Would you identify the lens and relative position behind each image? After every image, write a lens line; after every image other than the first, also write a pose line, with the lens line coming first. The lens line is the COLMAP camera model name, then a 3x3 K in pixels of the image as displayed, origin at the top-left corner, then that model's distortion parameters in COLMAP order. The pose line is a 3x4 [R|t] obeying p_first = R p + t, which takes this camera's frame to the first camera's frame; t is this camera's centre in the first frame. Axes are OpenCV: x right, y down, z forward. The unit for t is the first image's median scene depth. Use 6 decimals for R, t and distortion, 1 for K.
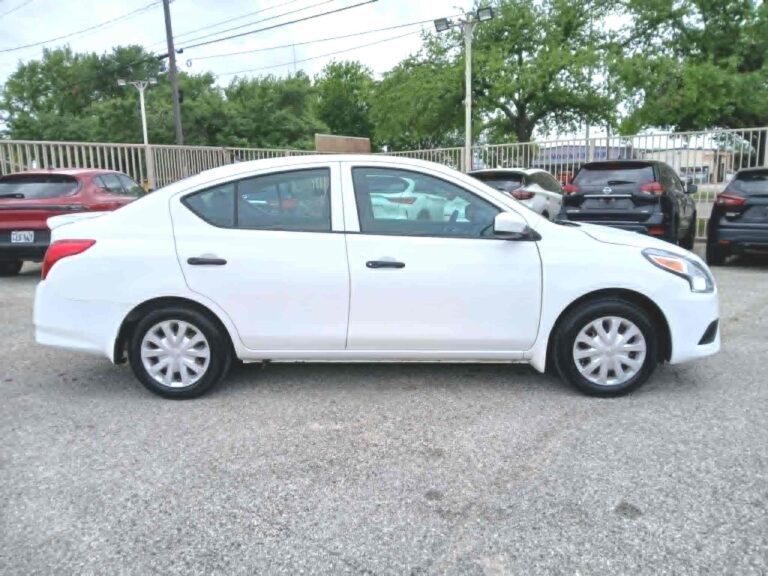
lens RADIAL K [[602.0, 0, 384.0], [0, 602.0, 288.0], [0, 0, 1]] dist [0.055043, -0.112369]
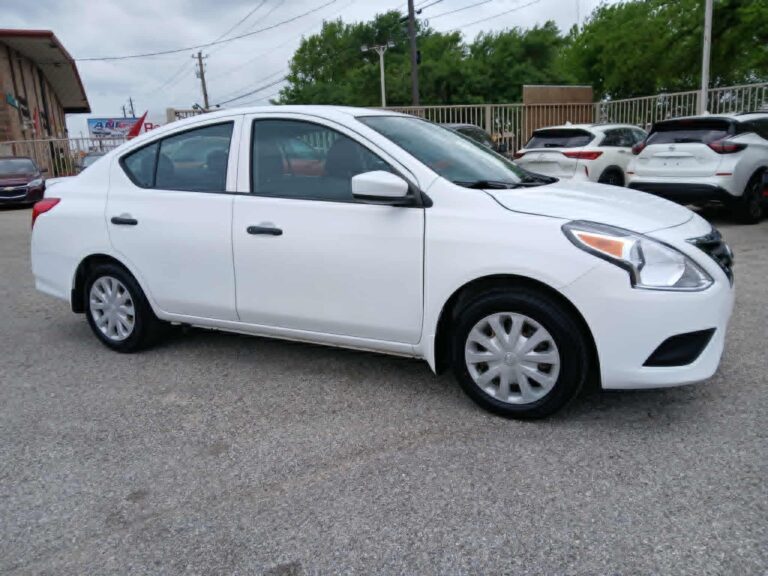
lens RADIAL K [[602.0, 0, 384.0], [0, 602.0, 288.0], [0, 0, 1]] dist [0.055043, -0.112369]
pose [[0.899481, 0.076652, -0.430185, 0.528305], [-0.048739, 0.995950, 0.075554, -0.029341], [0.434234, -0.046993, 0.899574, 0.262867]]
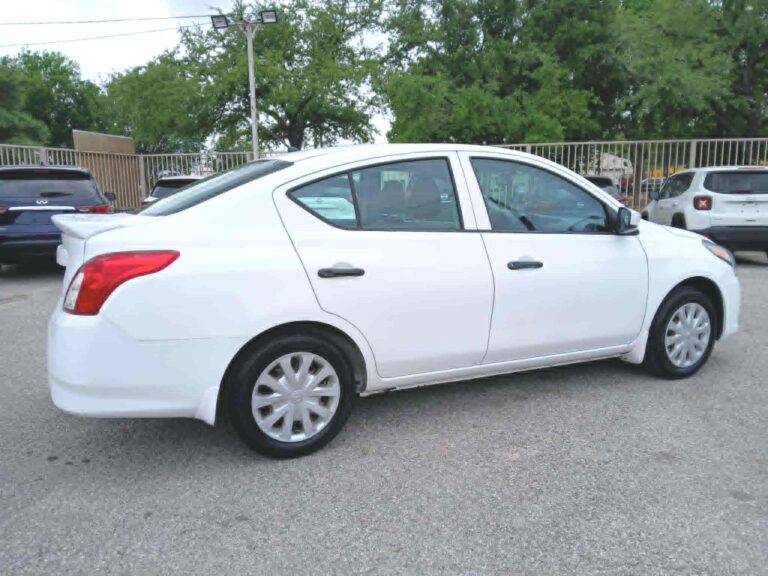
lens RADIAL K [[602.0, 0, 384.0], [0, 602.0, 288.0], [0, 0, 1]] dist [0.055043, -0.112369]
pose [[0.887100, -0.065082, 0.456966, -0.581398], [0.073223, 0.997316, -0.000108, -0.019049], [-0.455732, 0.033557, 0.889484, 0.276788]]
